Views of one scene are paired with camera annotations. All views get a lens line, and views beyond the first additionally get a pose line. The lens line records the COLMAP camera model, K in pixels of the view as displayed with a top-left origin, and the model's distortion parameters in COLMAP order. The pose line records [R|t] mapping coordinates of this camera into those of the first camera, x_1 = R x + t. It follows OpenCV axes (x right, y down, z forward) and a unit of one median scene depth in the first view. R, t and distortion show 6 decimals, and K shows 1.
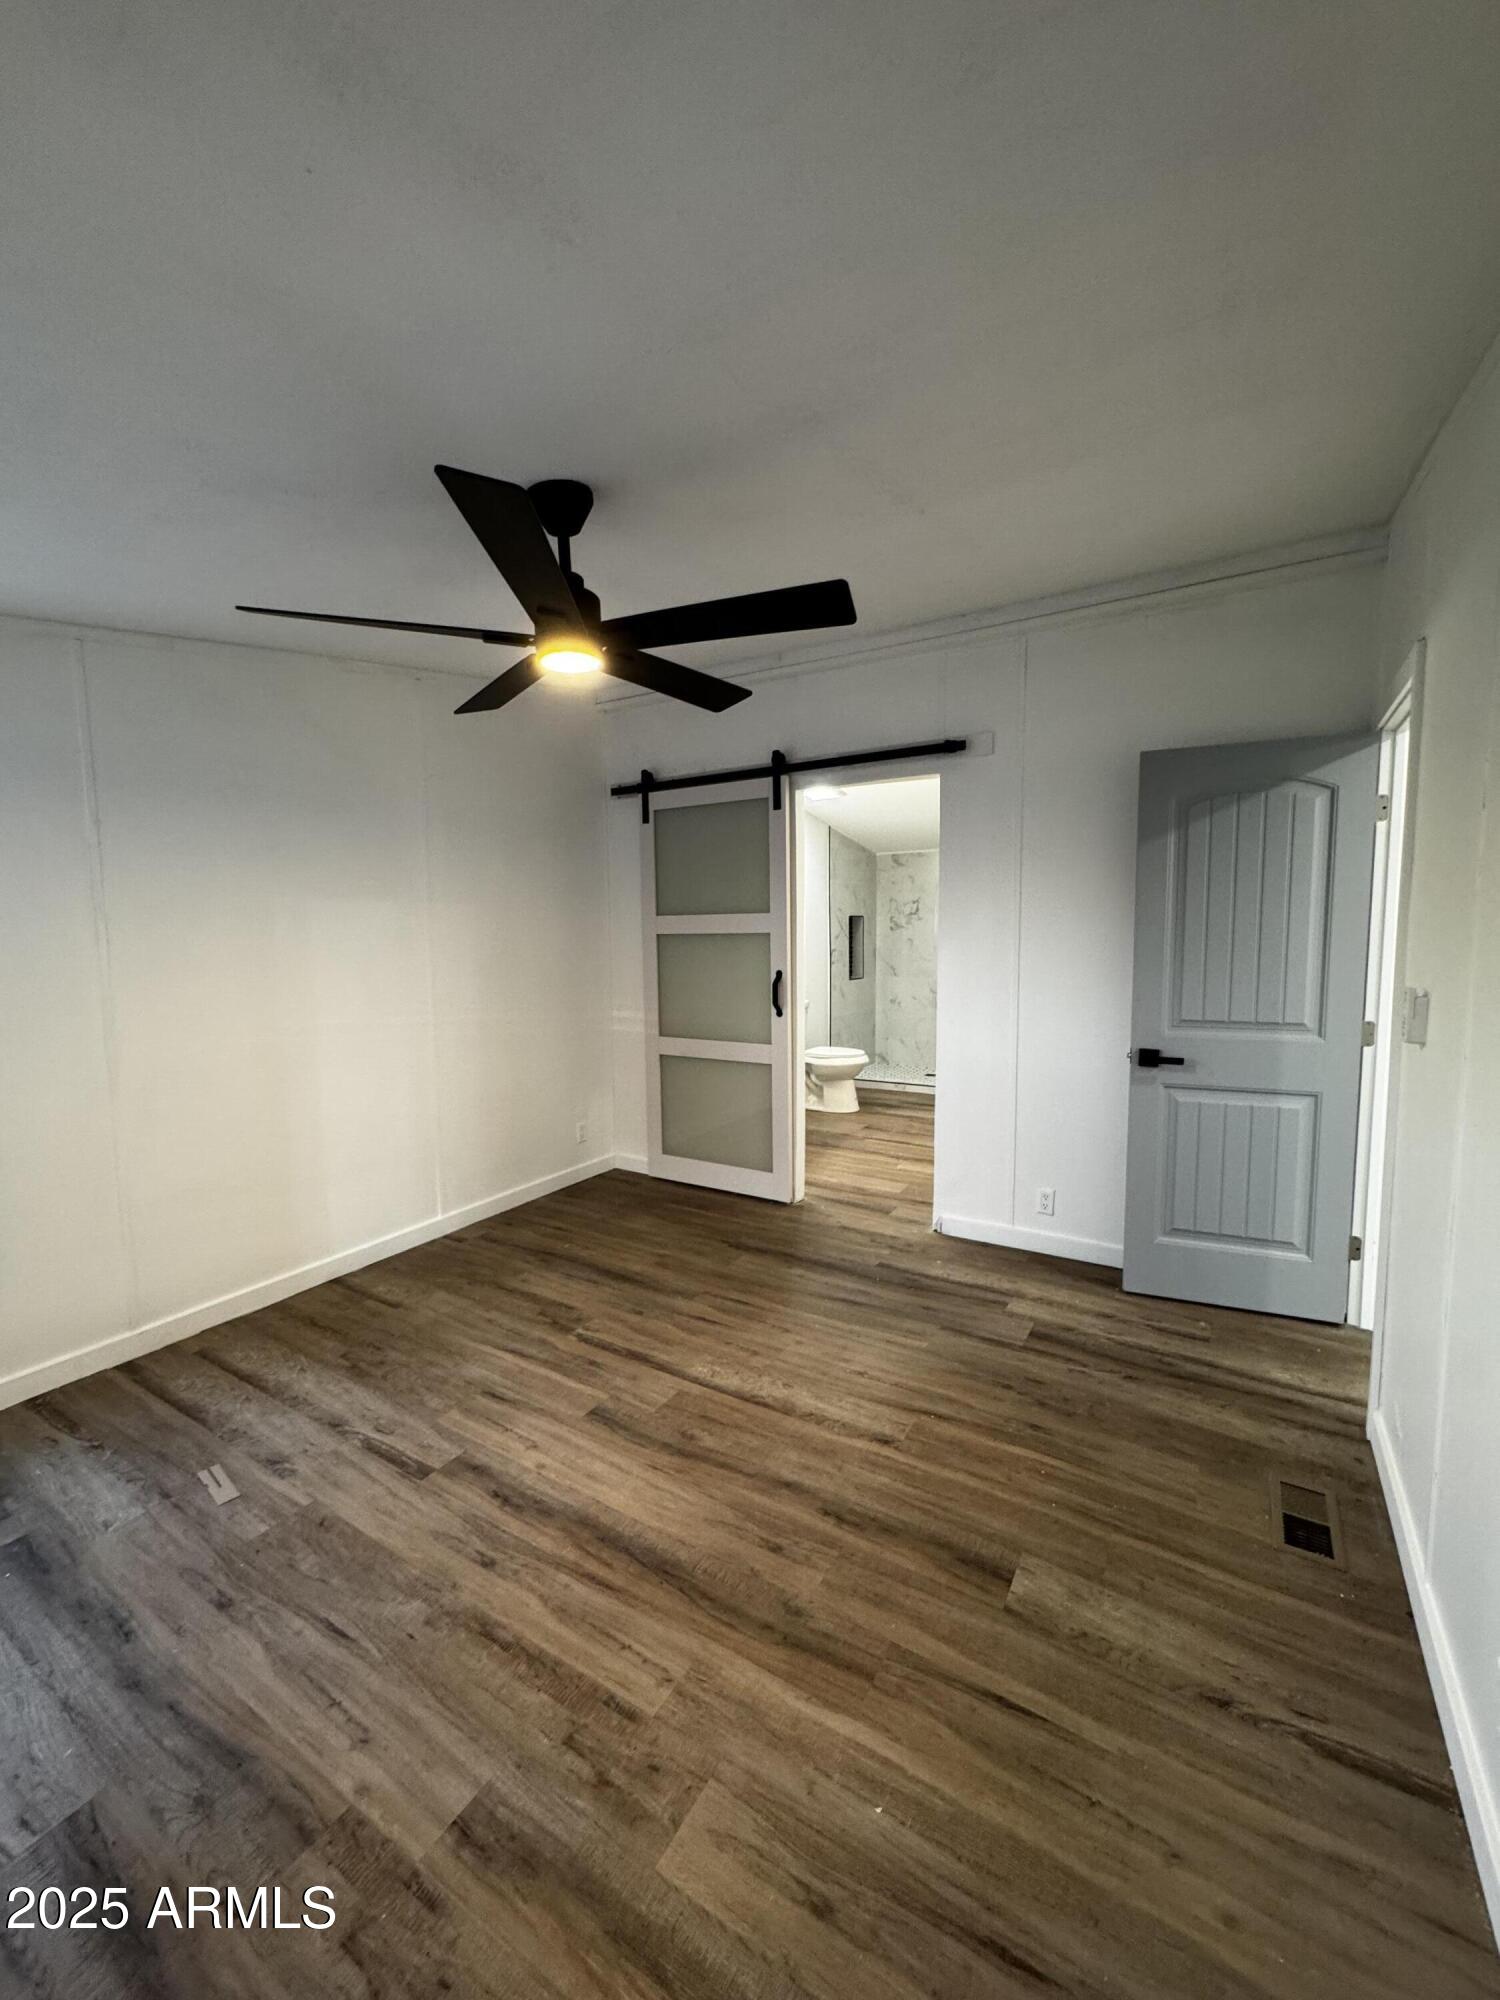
lens RADIAL K [[795.4, 0, 747.0], [0, 795.4, 1000.3], [0, 0, 1]] dist [-0.001431, 0.000397]
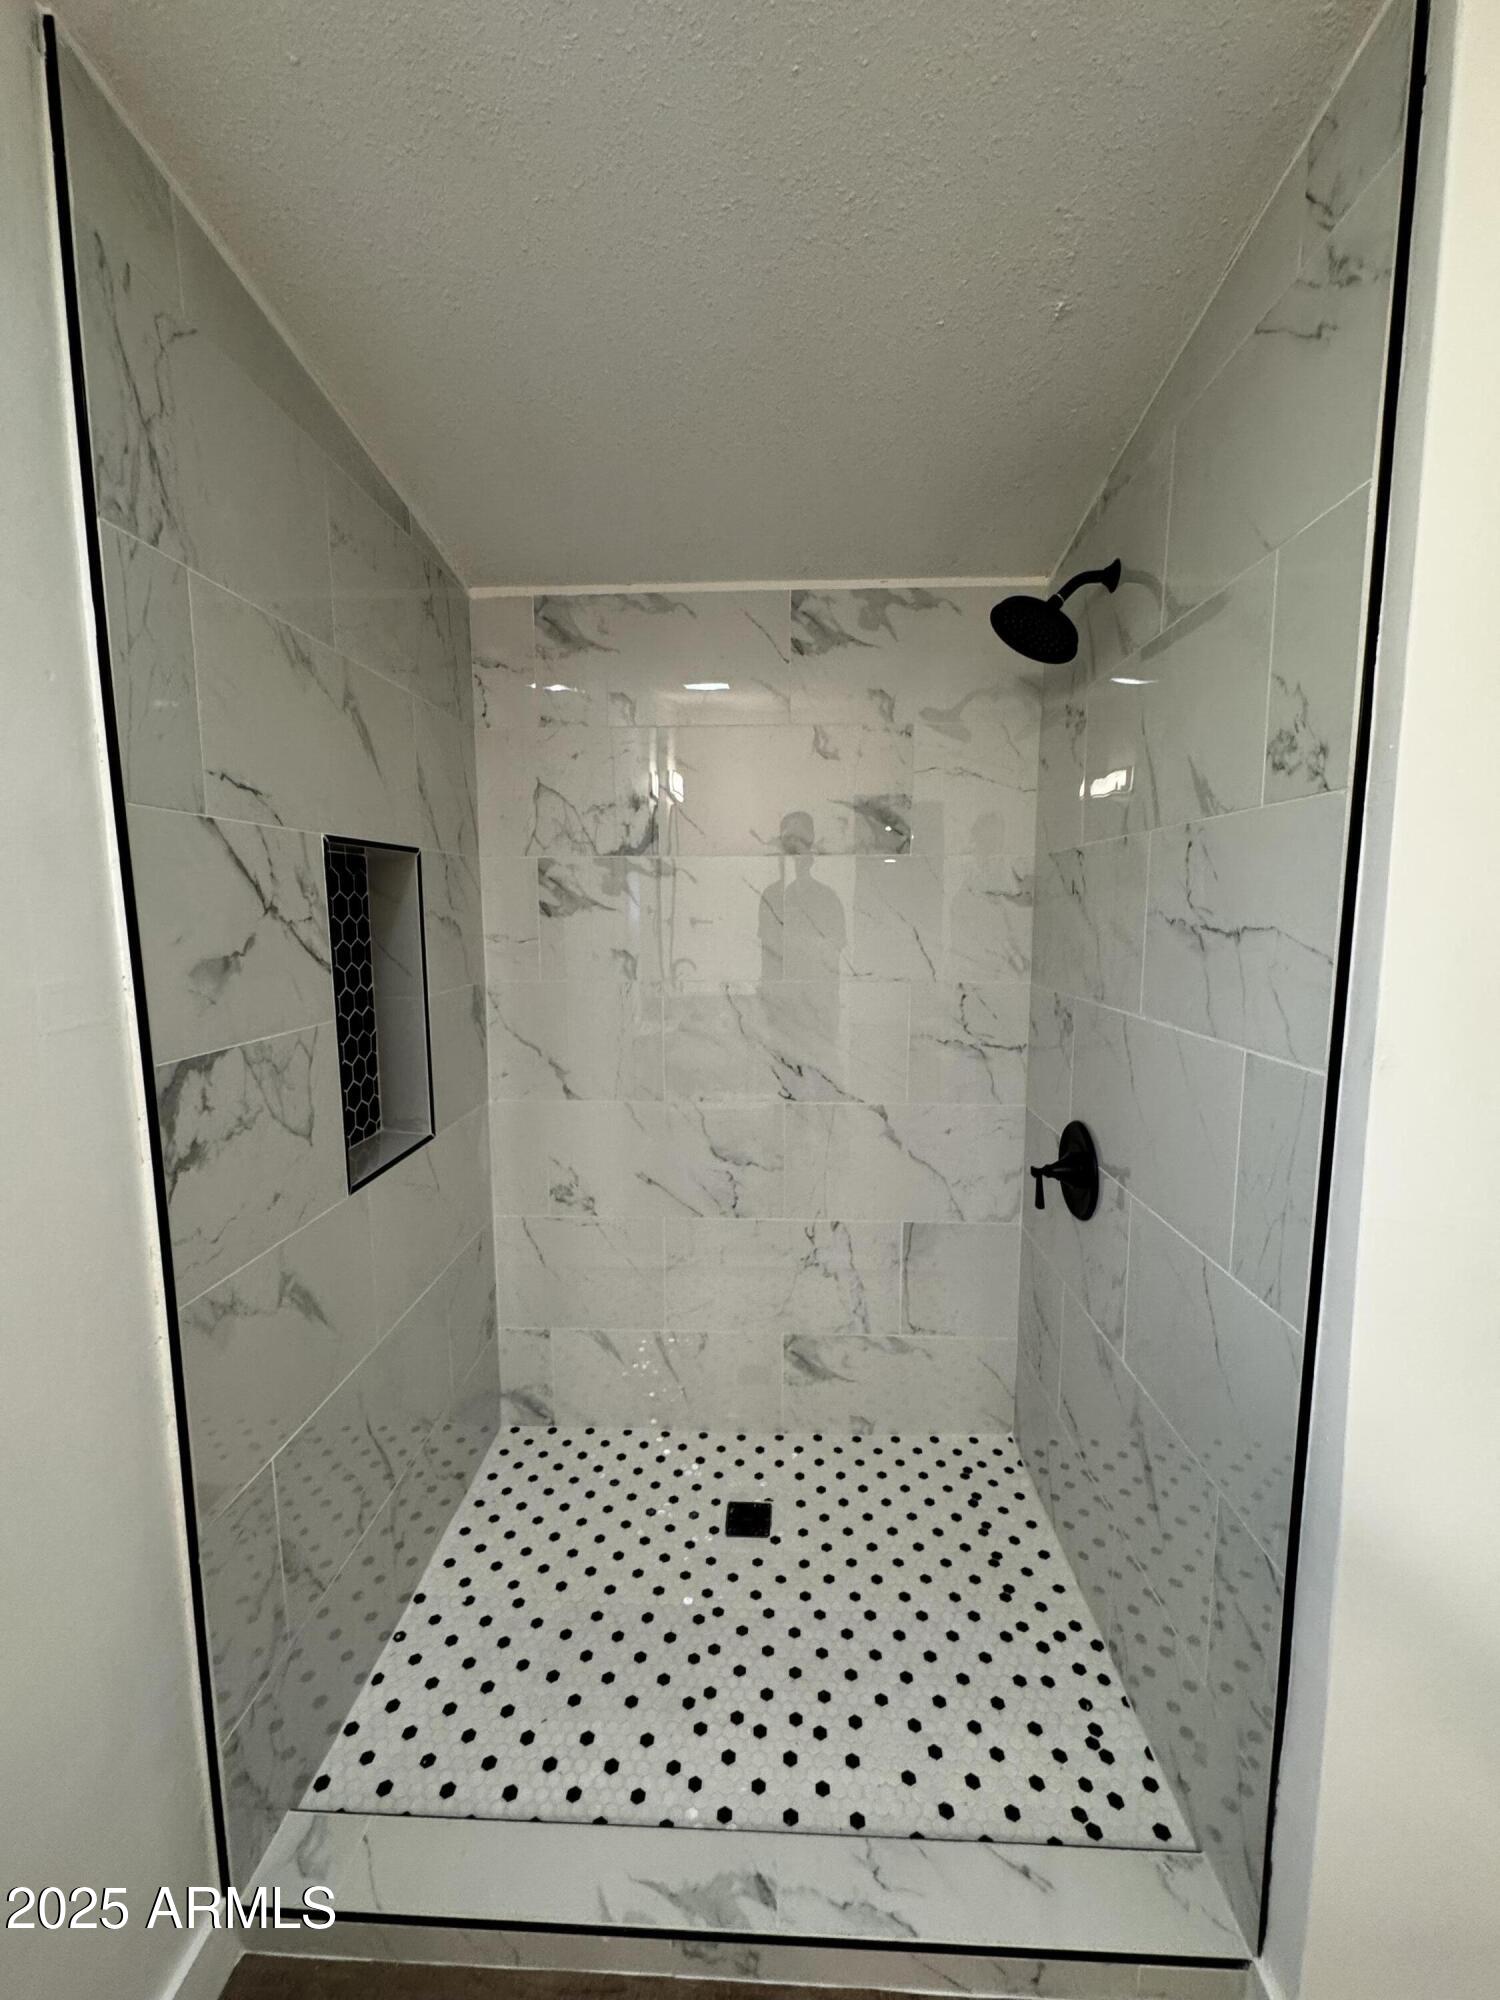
lens RADIAL K [[795.4, 0, 747.0], [0, 795.4, 1000.3], [0, 0, 1]] dist [-0.001431, 0.000397]
pose [[0.872846, -0.051463, 0.485274, 0.311474], [0.037412, 0.998554, 0.038604, -0.187009], [-0.486559, -0.015540, 0.873510, 2.036589]]
